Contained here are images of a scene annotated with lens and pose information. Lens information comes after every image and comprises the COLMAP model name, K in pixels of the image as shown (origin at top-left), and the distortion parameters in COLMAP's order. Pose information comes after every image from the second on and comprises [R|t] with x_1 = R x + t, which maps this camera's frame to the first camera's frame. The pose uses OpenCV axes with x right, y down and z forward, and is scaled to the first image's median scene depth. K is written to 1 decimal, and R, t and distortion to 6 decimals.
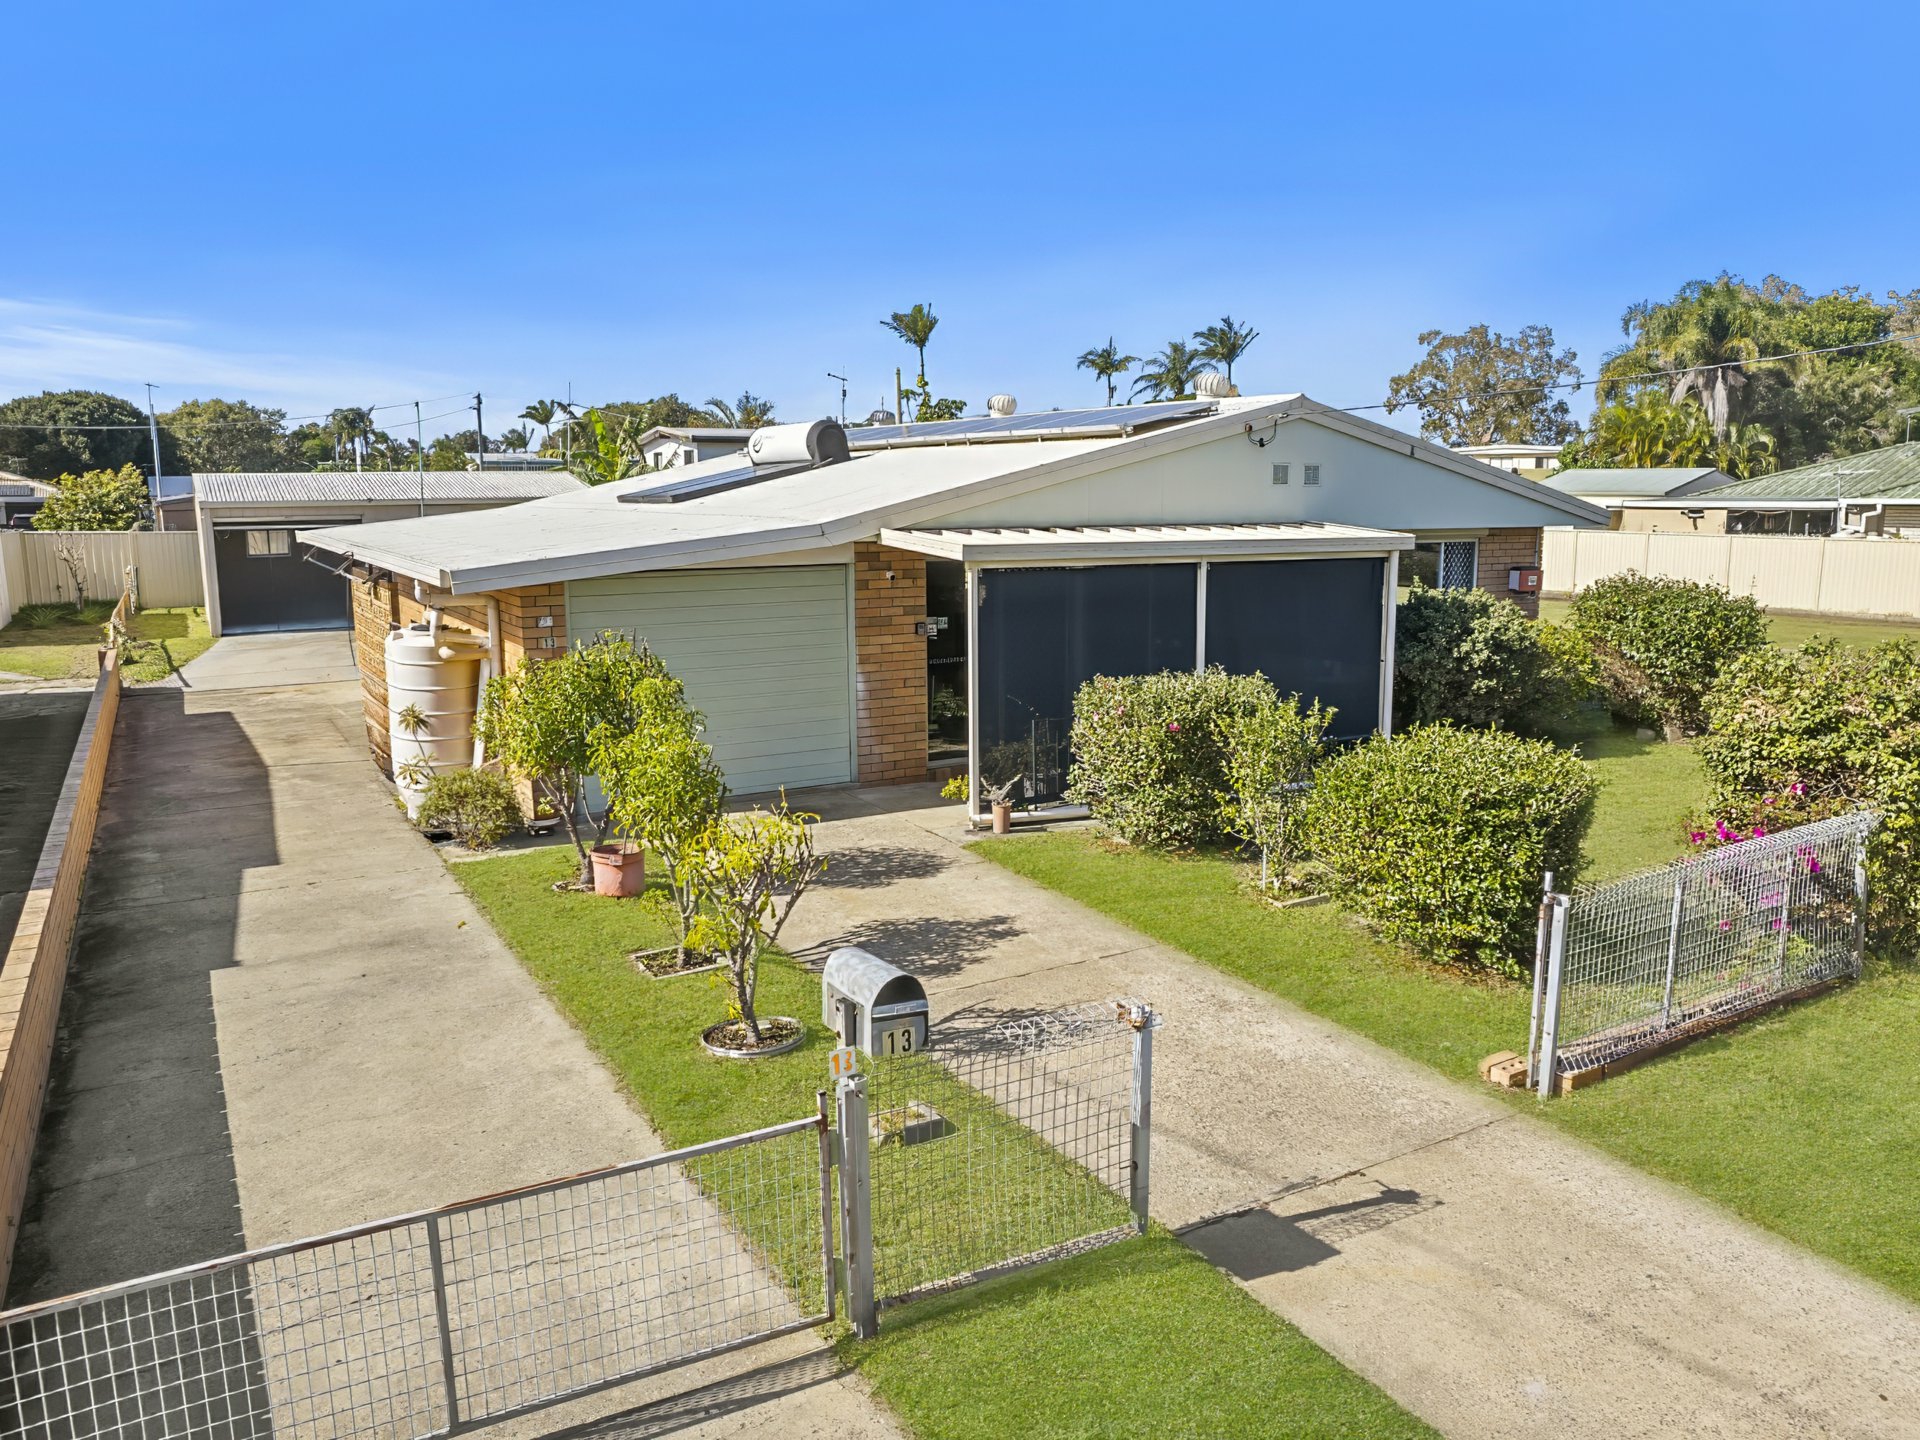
lens RADIAL K [[1394.3, 0, 968.0], [0, 1394.3, 733.3], [0, 0, 1]] dist [-0.044777, 0.038191]
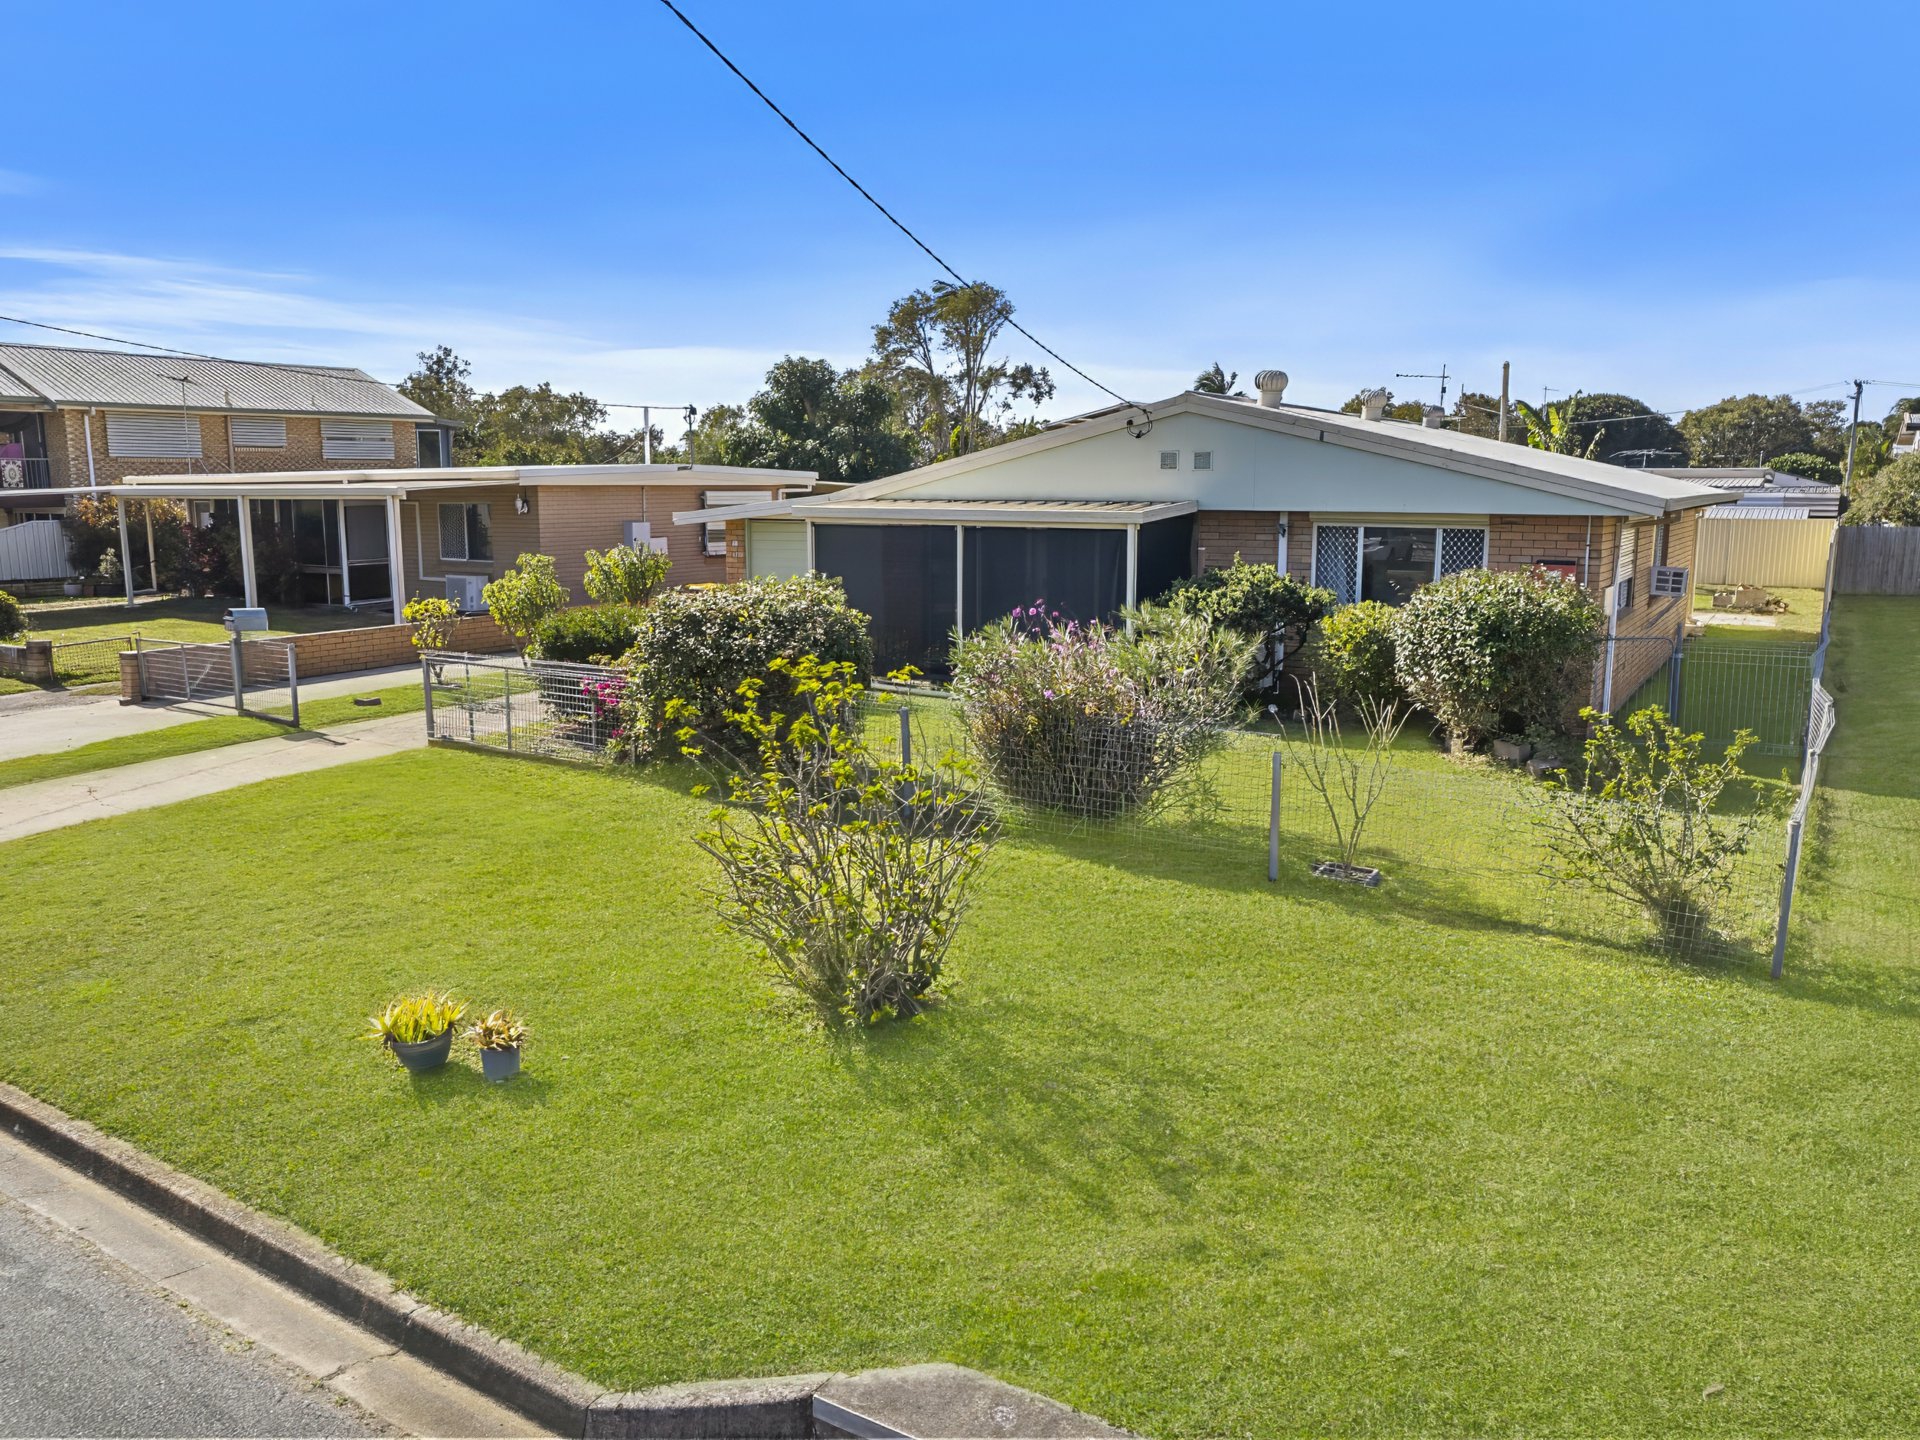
lens RADIAL K [[1362.0, 0, 1006.2], [0, 1362.0, 717.4], [0, 0, 1]] dist [-0.050765, 0.042539]
pose [[0.476449, 0.151771, -0.866003, 0.272461], [-0.153920, 0.984175, 0.087798, -0.011924], [0.865624, 0.091464, 0.492270, 0.076997]]
